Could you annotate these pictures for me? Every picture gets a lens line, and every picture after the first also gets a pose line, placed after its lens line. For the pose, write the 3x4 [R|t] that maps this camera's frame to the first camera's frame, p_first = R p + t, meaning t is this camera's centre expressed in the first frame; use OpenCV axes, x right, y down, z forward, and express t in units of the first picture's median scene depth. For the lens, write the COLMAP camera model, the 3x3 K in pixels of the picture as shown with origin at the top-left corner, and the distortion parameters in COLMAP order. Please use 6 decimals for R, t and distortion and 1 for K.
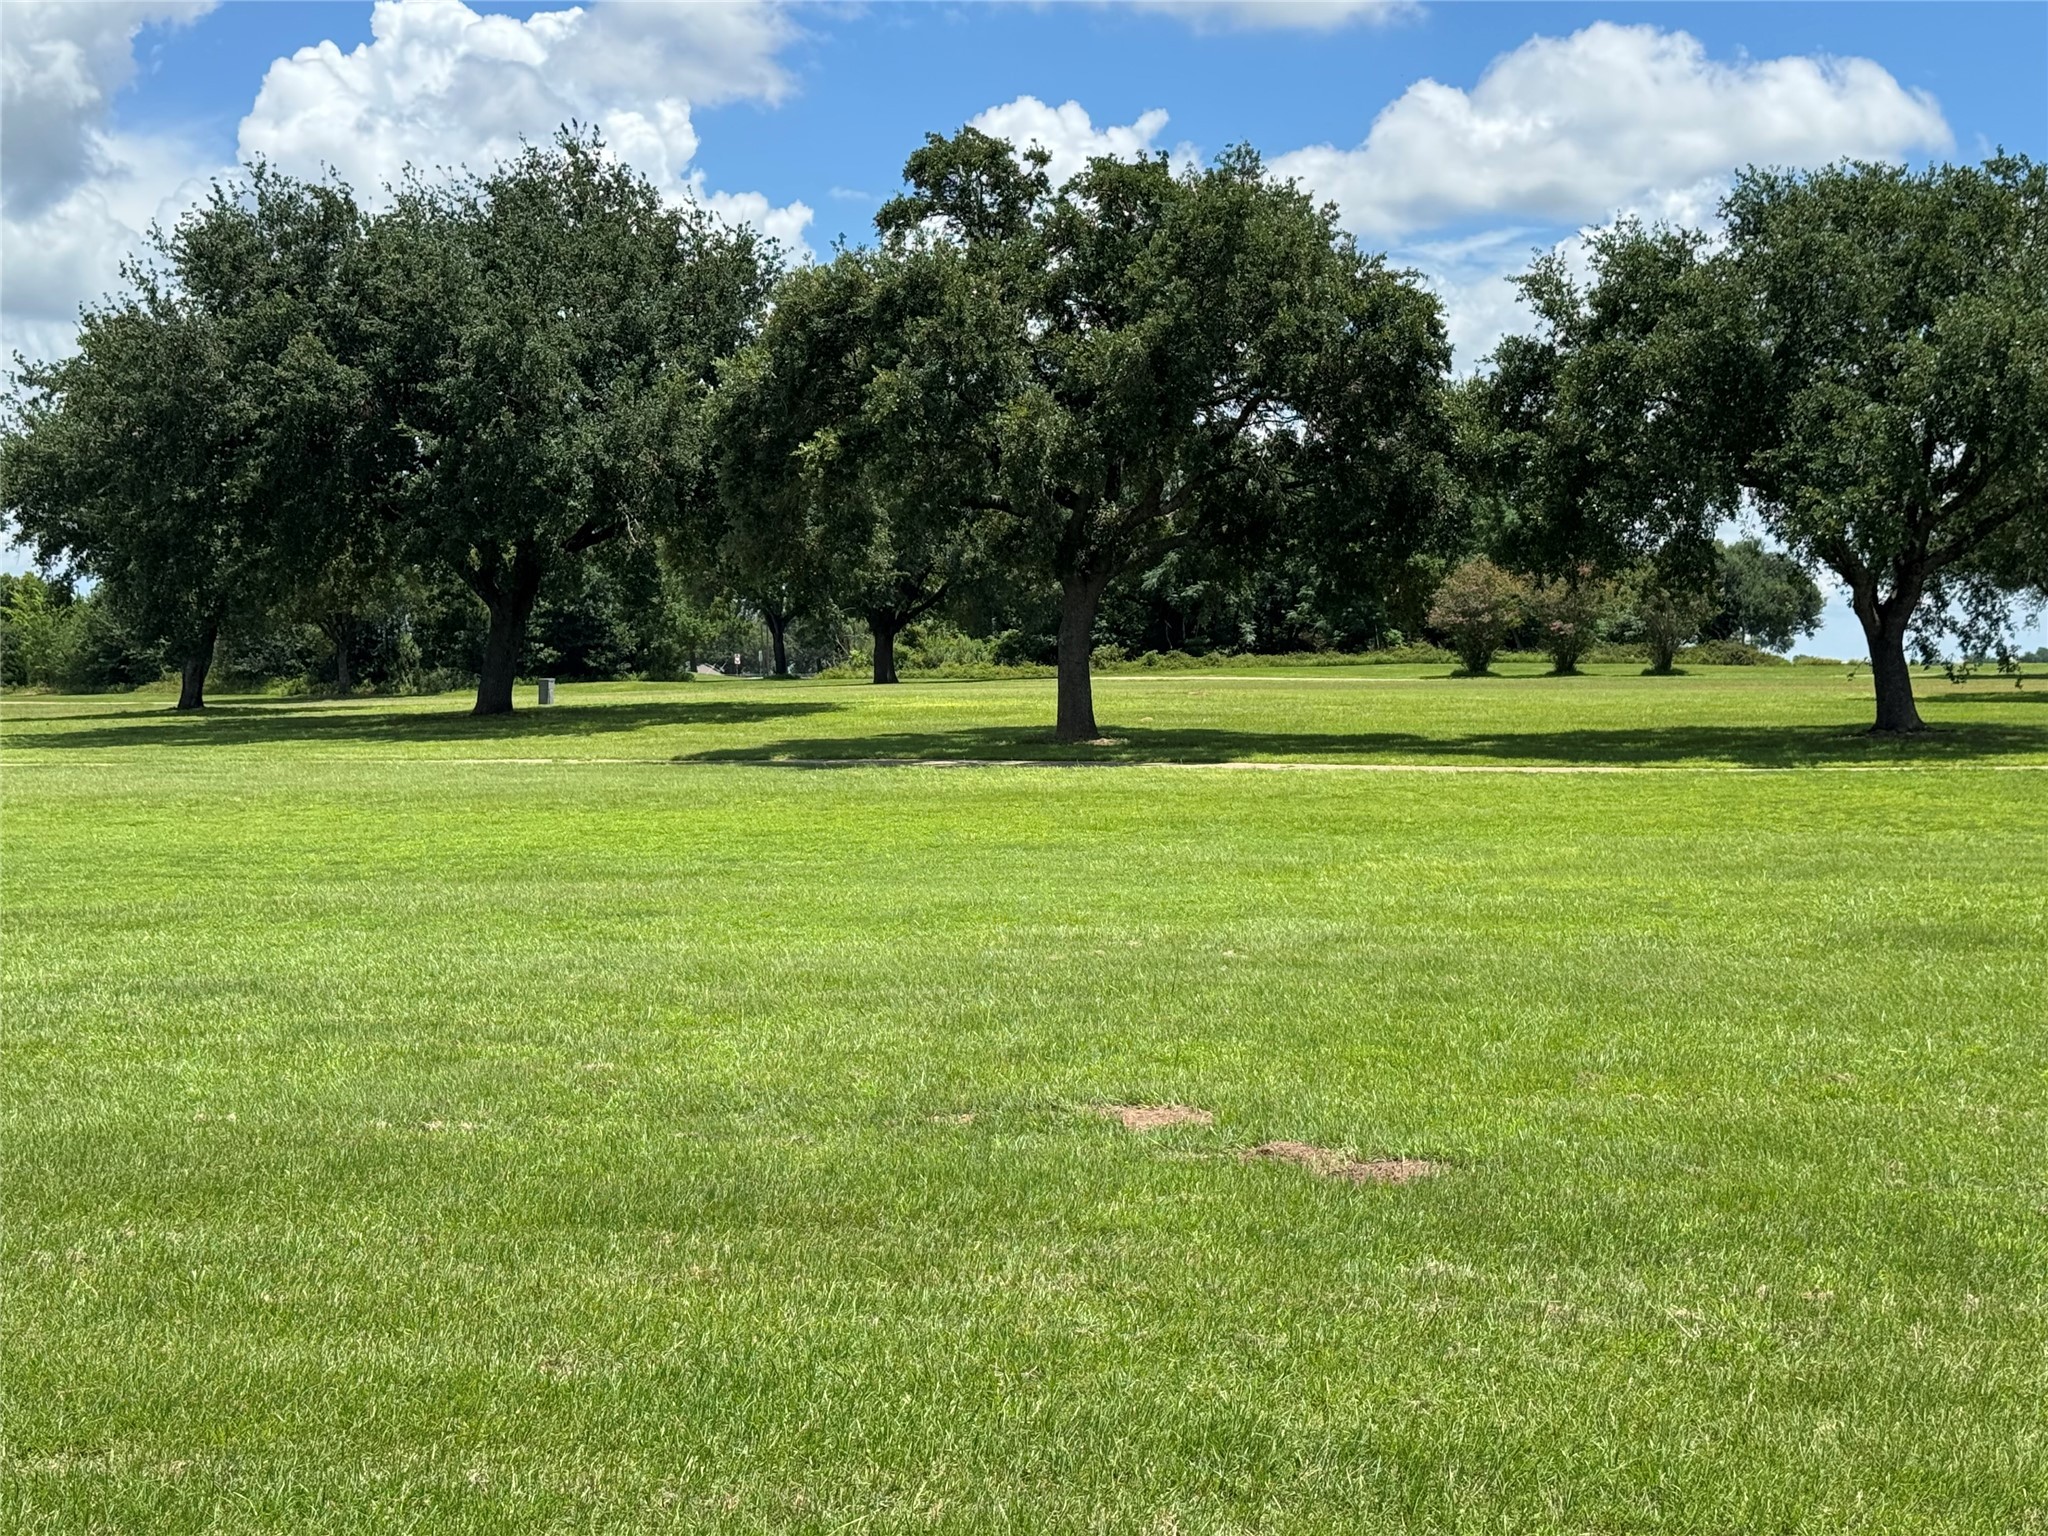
lens RADIAL K [[2976.8, 0, 1024.0], [0, 2976.8, 768.0], [0, 0, 1]] dist [0.247493, 0.008771]
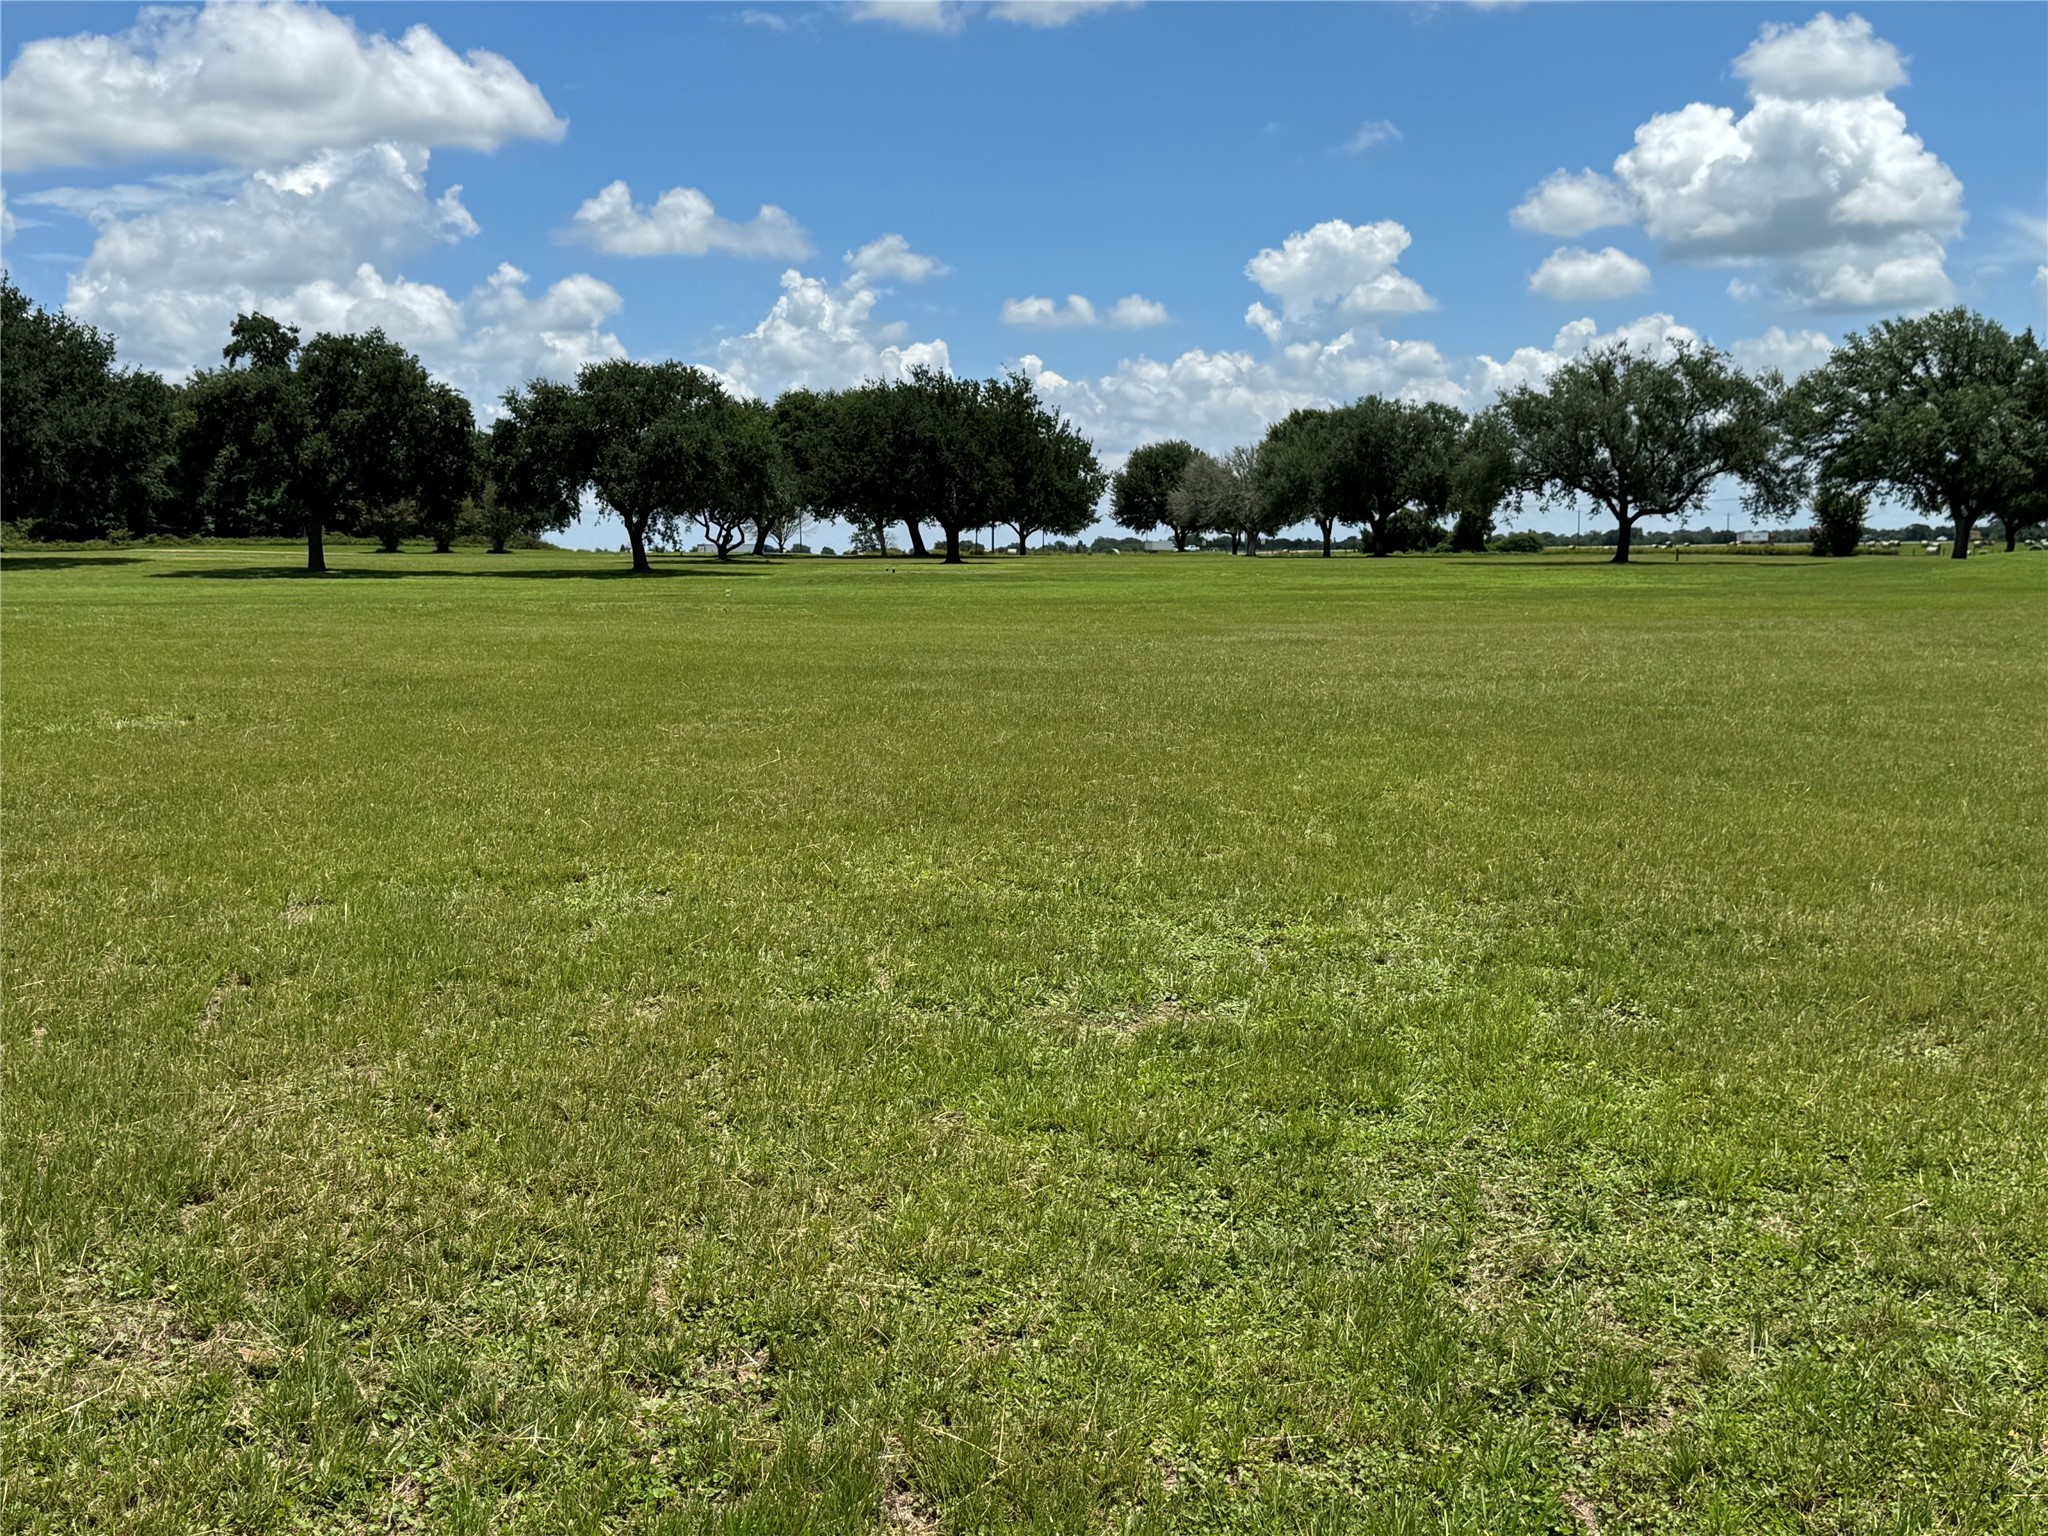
lens RADIAL K [[2577.2, 0, 1024.0], [0, 2577.2, 768.0], [0, 0, 1]] dist [0.145637, -0.025684]
pose [[0.903104, -0.028494, 0.428475, -0.400406], [0.007814, 0.998721, 0.049947, 0.051789], [-0.429350, -0.041759, 0.902172, -1.242248]]
